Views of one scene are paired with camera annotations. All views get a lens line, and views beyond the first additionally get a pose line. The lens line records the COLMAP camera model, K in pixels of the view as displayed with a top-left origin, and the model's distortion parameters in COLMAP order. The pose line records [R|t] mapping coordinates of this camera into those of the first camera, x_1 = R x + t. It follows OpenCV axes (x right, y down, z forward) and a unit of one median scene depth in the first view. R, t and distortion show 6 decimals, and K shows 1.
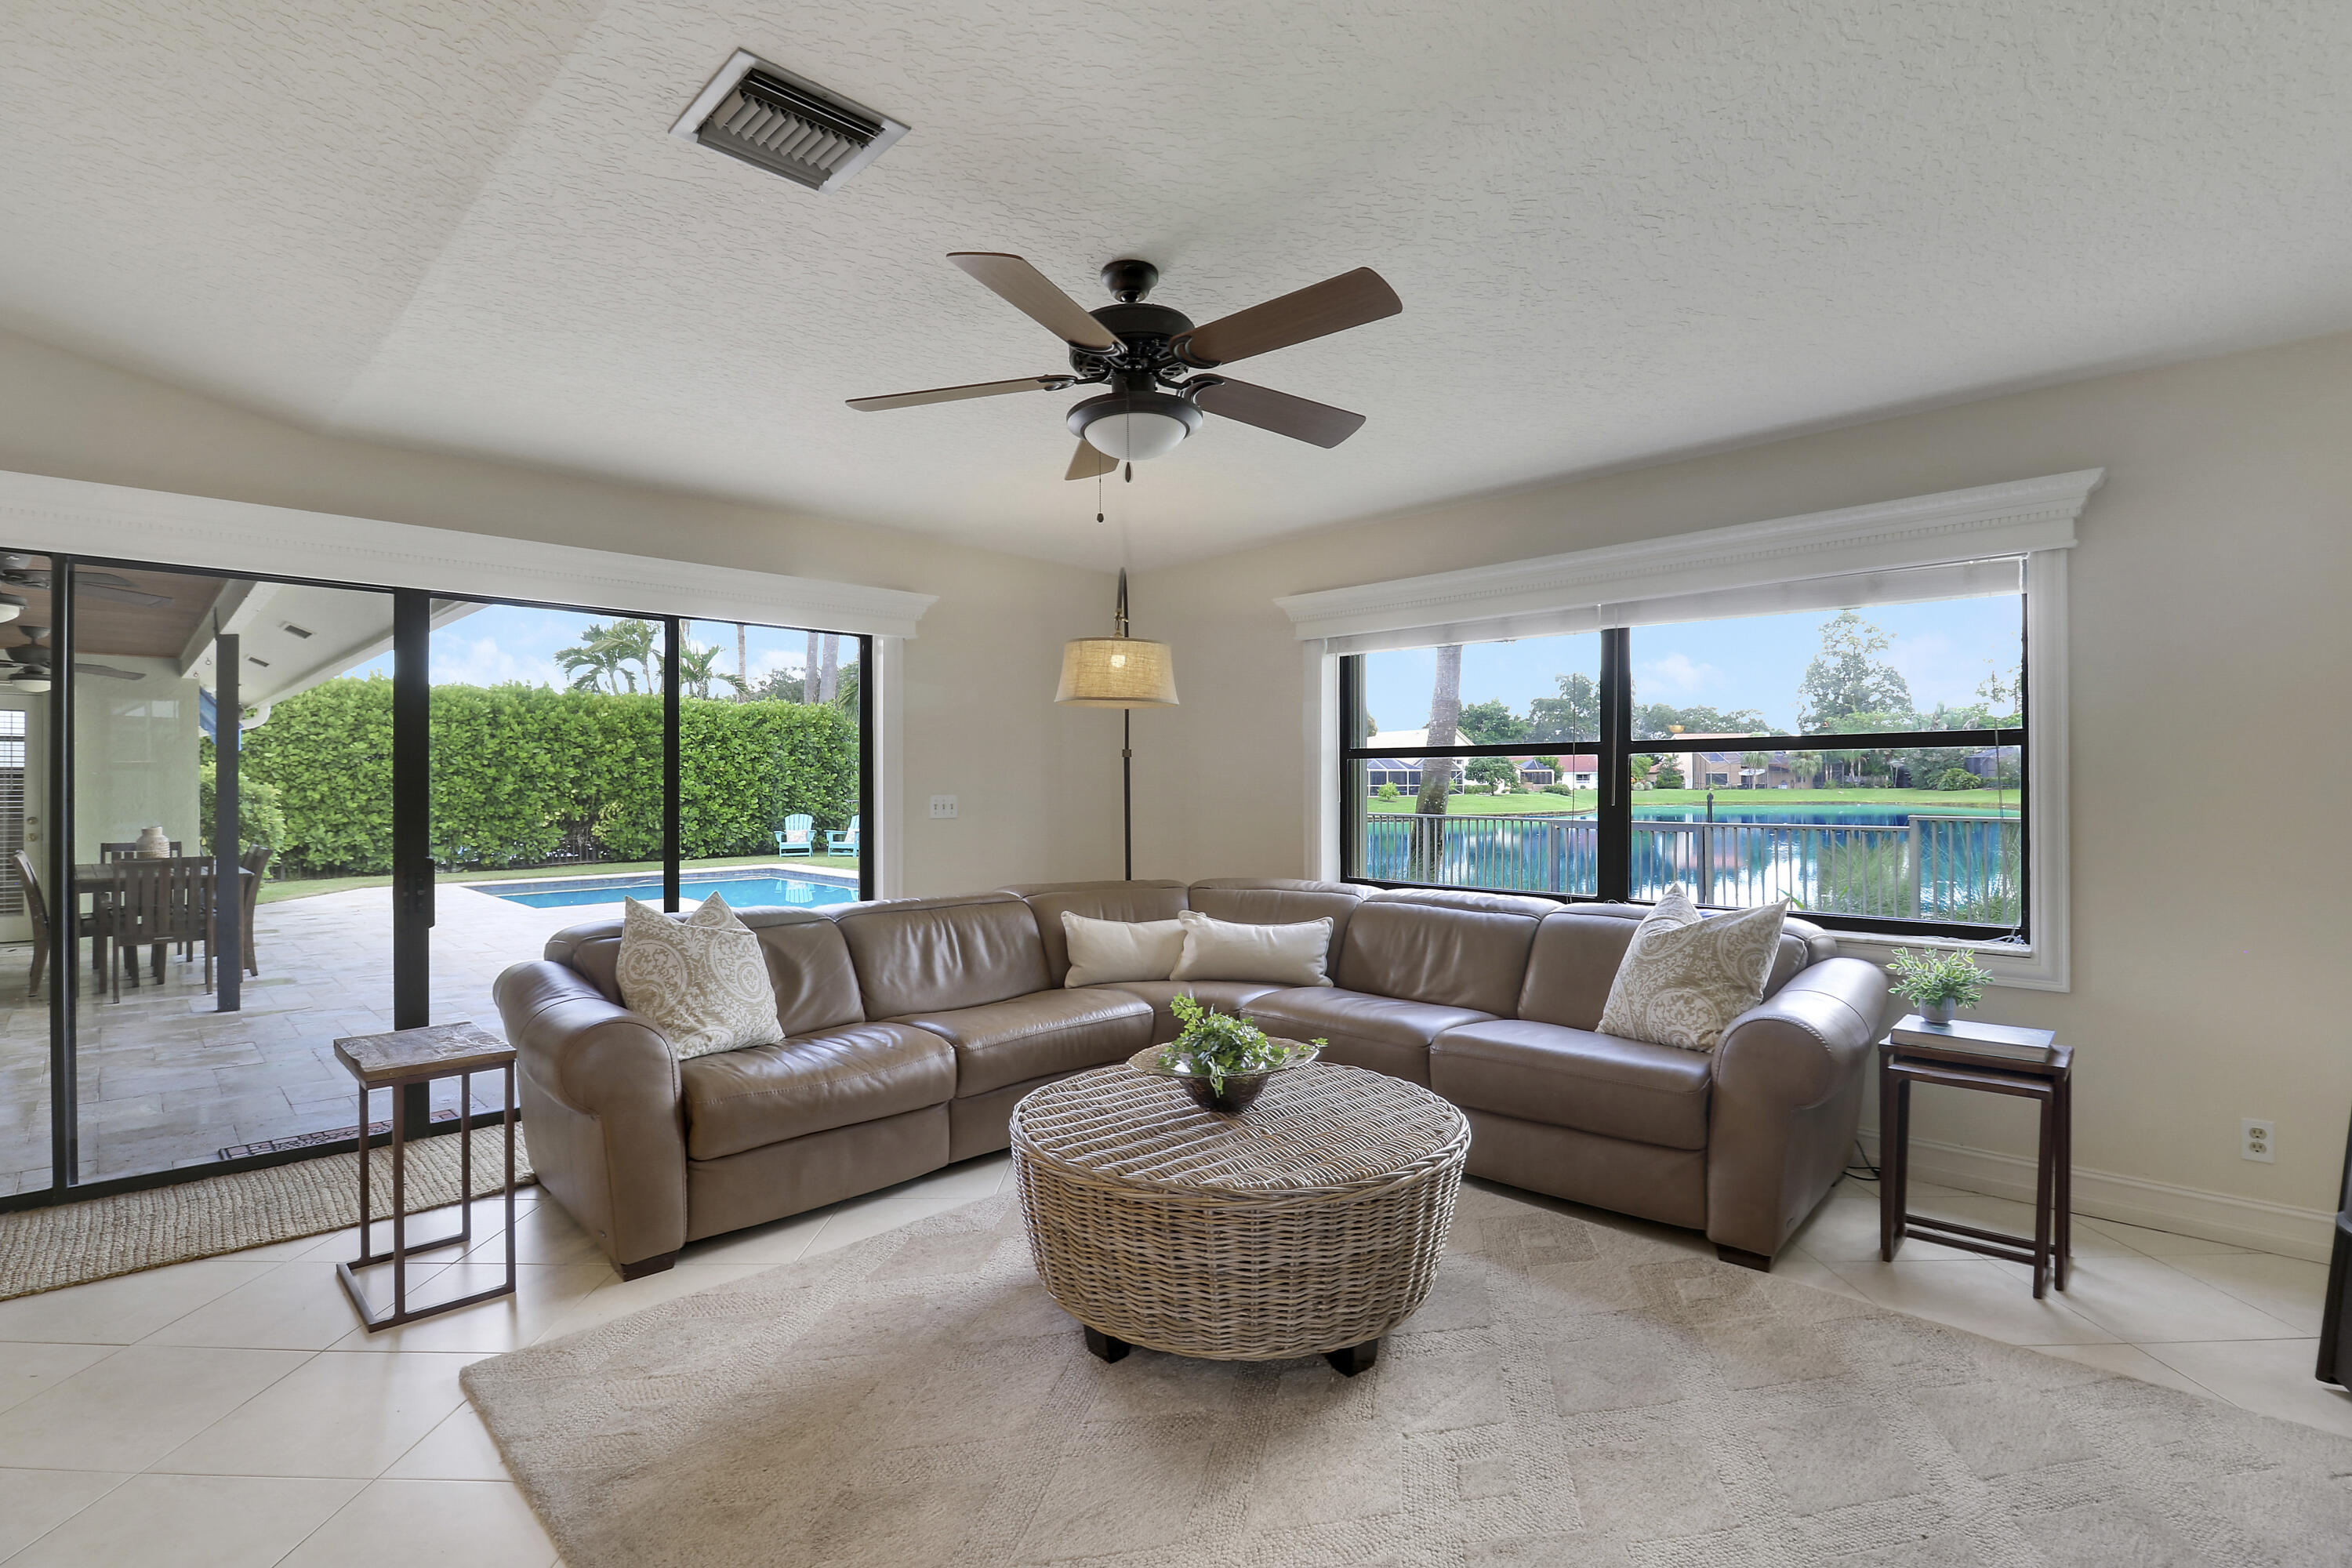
lens RADIAL K [[1084.1, 0, 1181.3], [0, 1084.1, 774.8], [0, 0, 1]] dist [-0.018066, -0.009070]
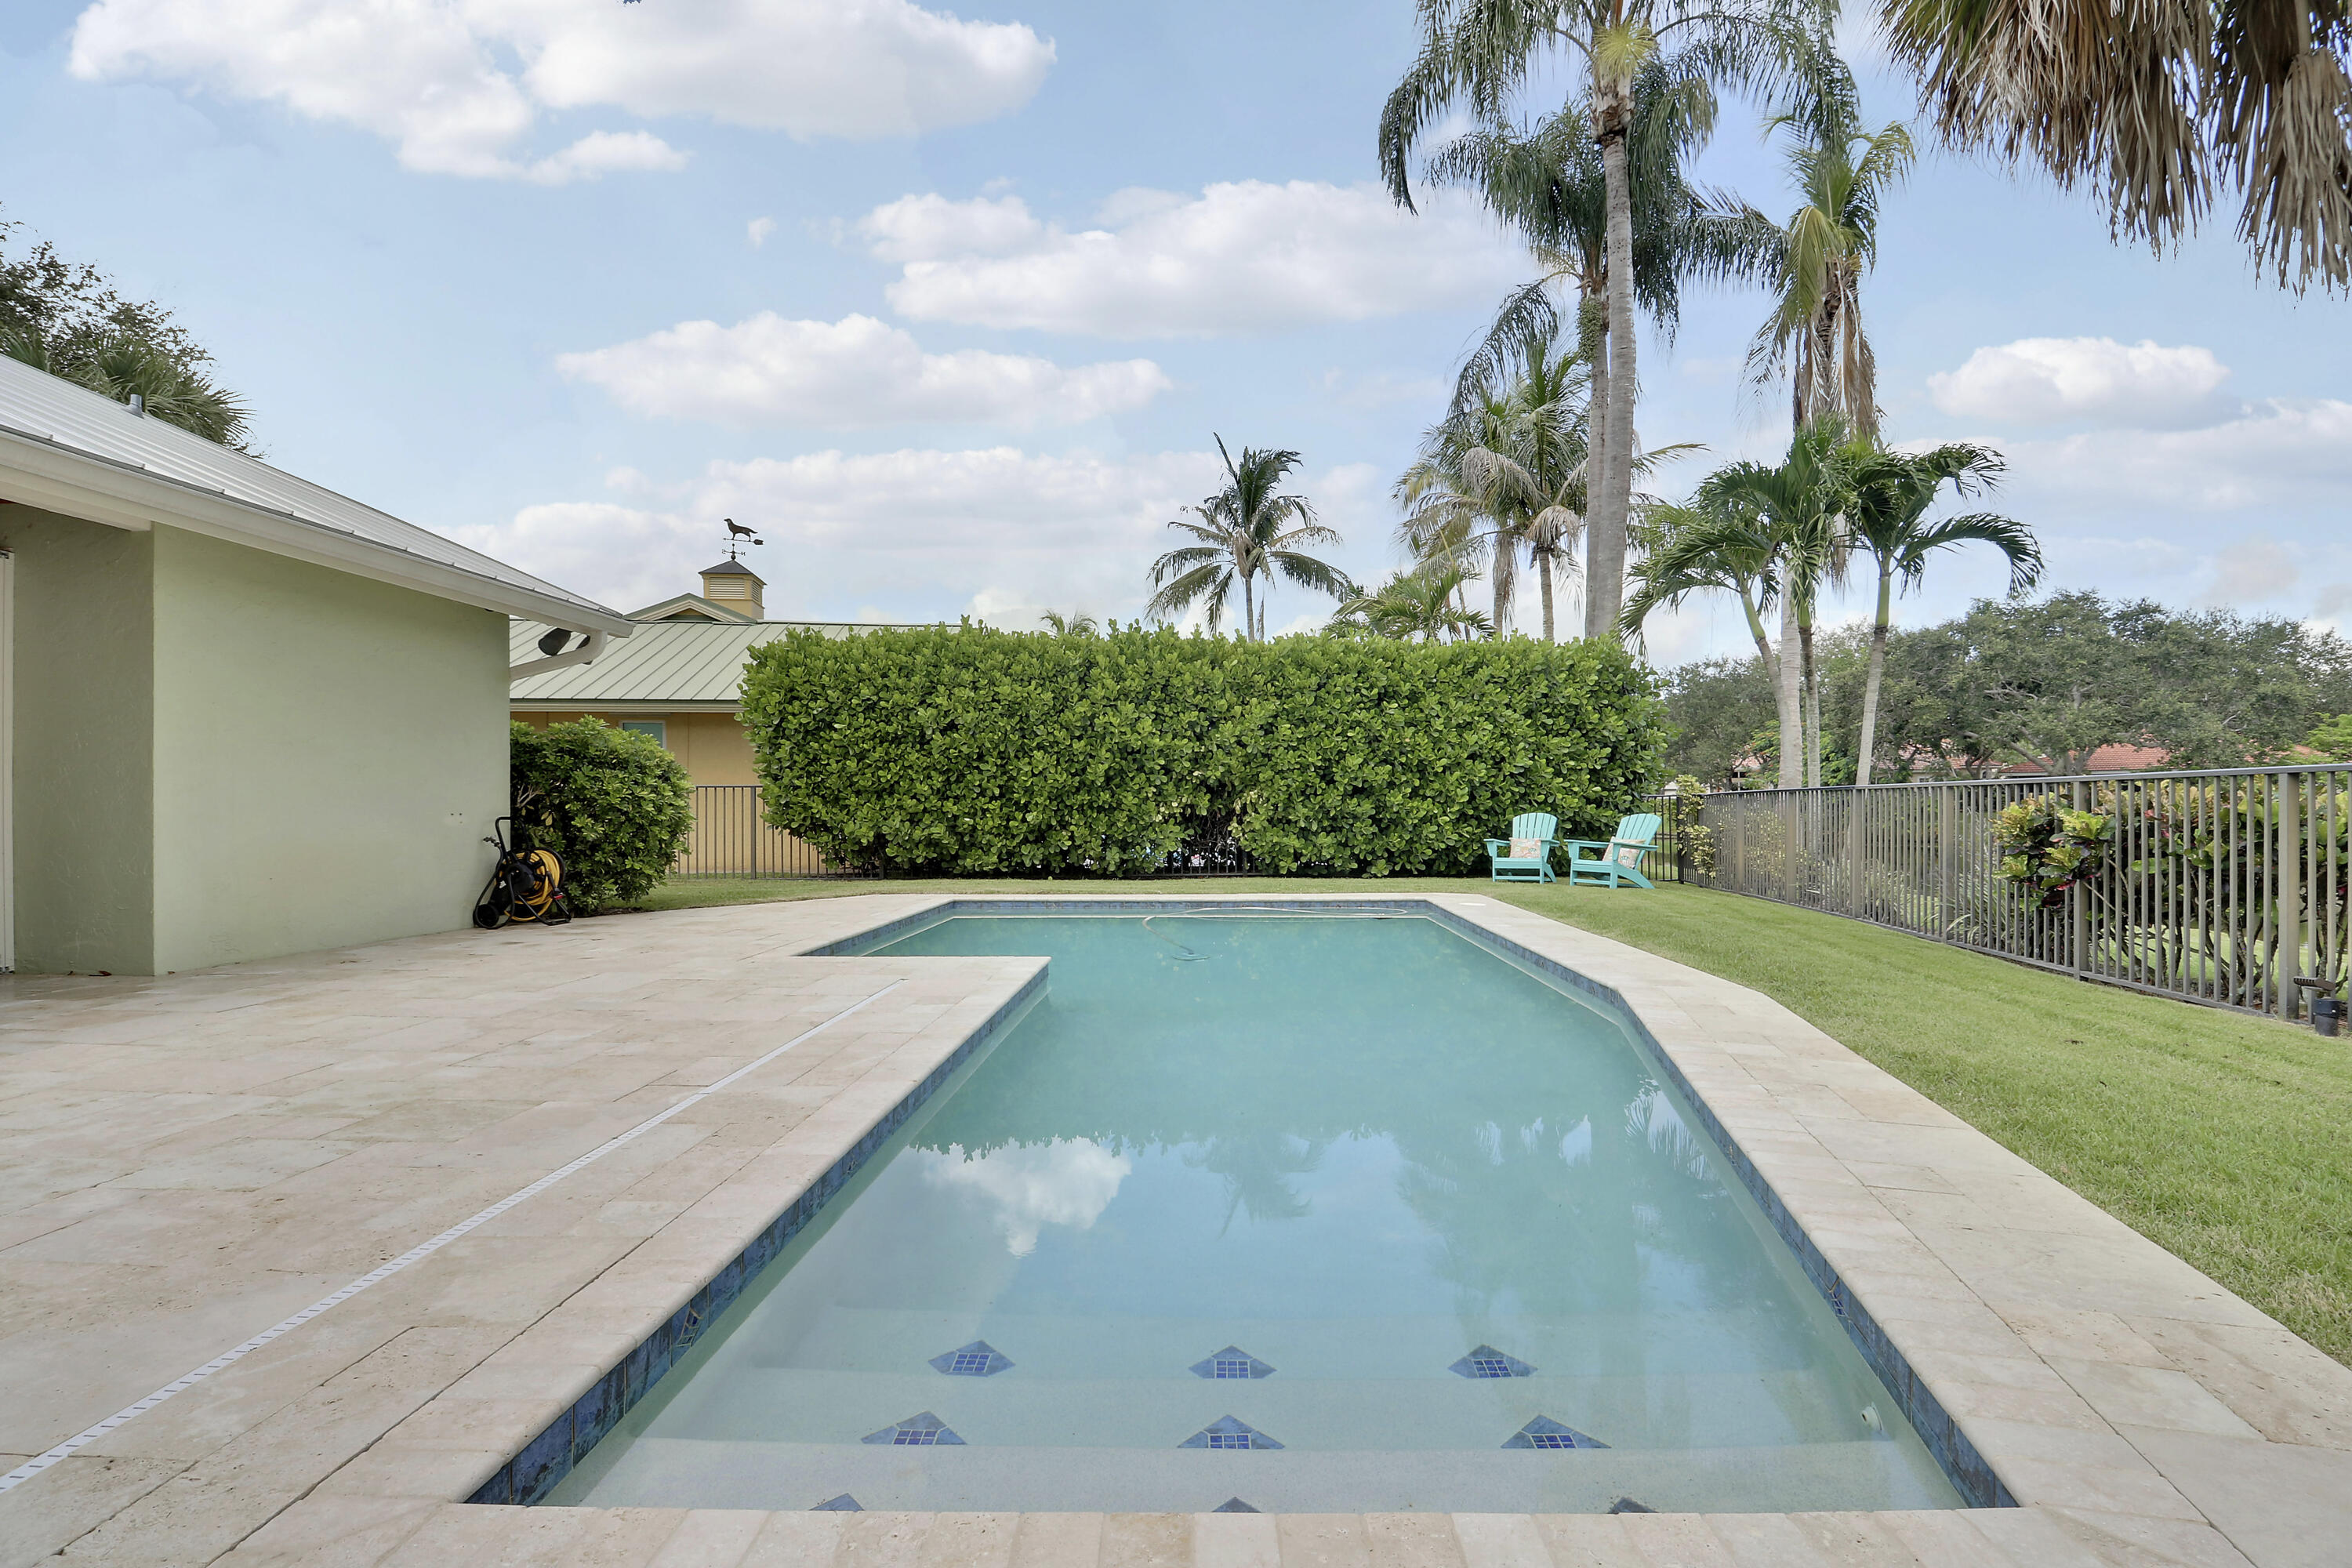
lens RADIAL K [[1089.2, 0, 1182.3], [0, 1089.2, 808.0], [0, 0, 1]] dist [-0.000759, -0.011897]
pose [[0.682288, 0.003653, -0.731075, -0.040844], [0.005455, 0.999934, 0.010088, 0.027261], [0.731064, -0.010871, 0.682223, 0.451381]]
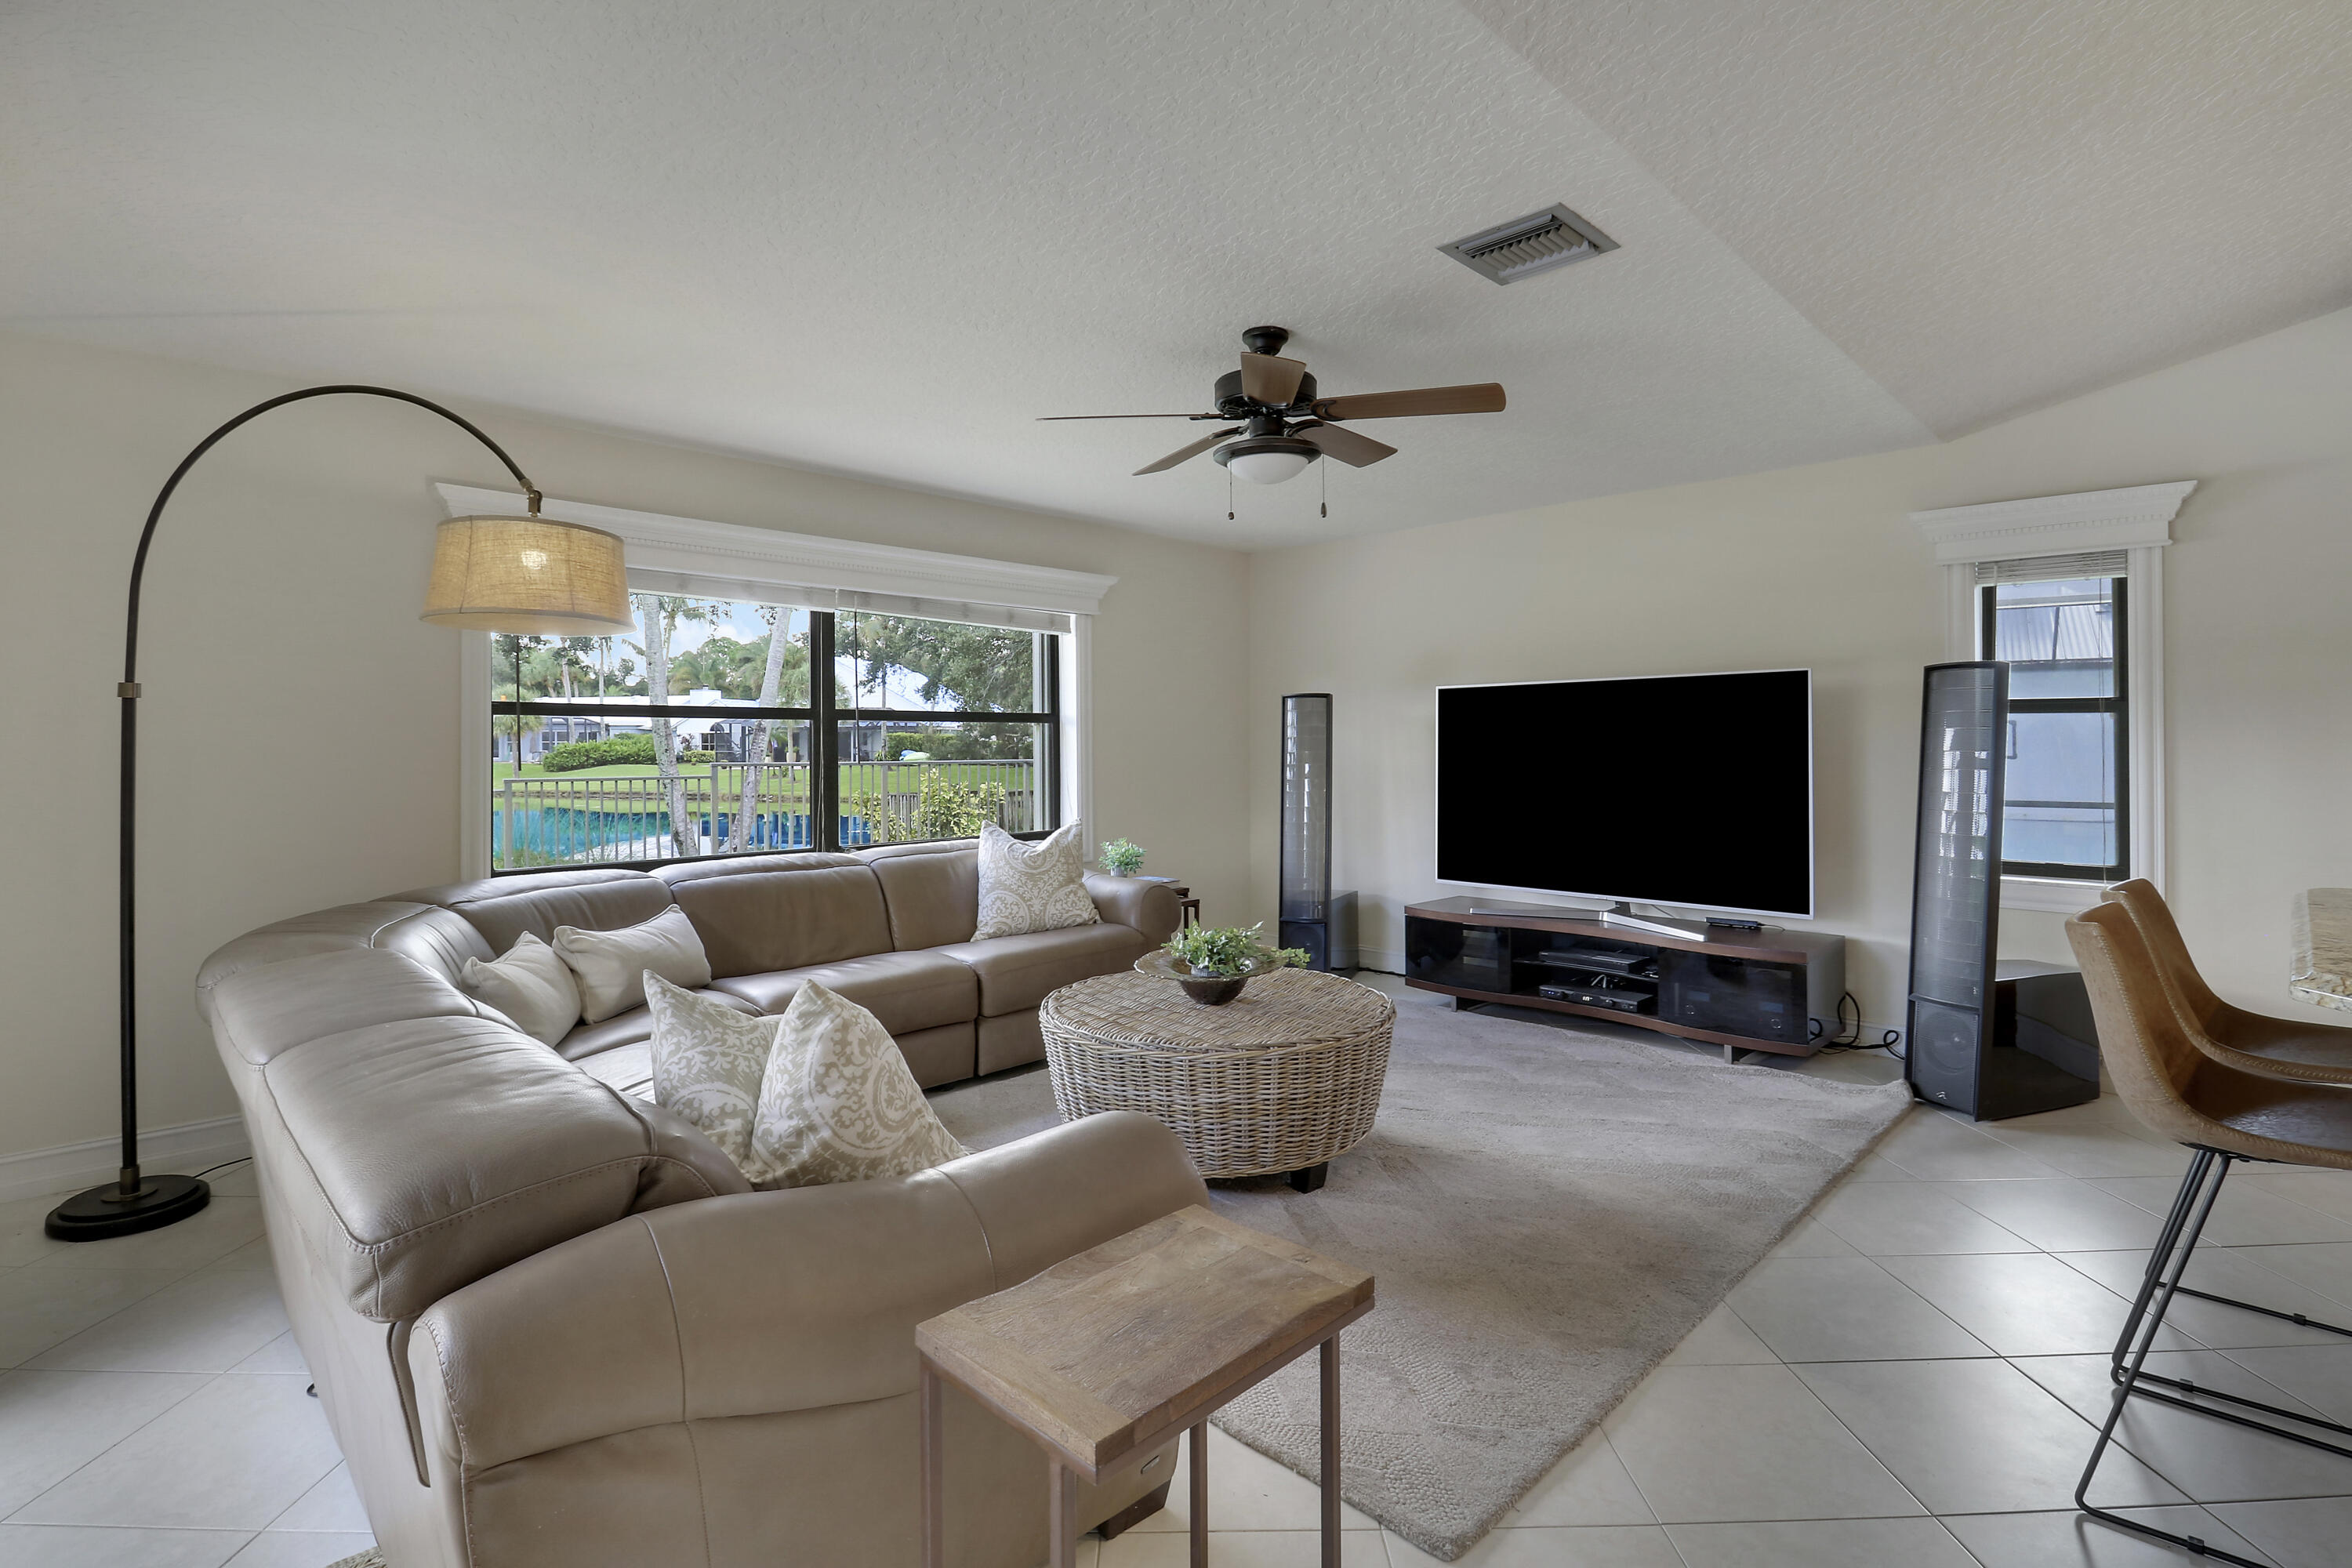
lens RADIAL K [[1112.1, 0, 1172.1], [0, 1112.1, 738.8], [0, 0, 1]] dist [-0.000223, -0.013181]
pose [[-0.004782, 0.005994, 0.999971, -6.029569], [-0.003379, 0.999976, -0.006011, 0.053019], [-0.999983, -0.003408, -0.004761, 5.065891]]
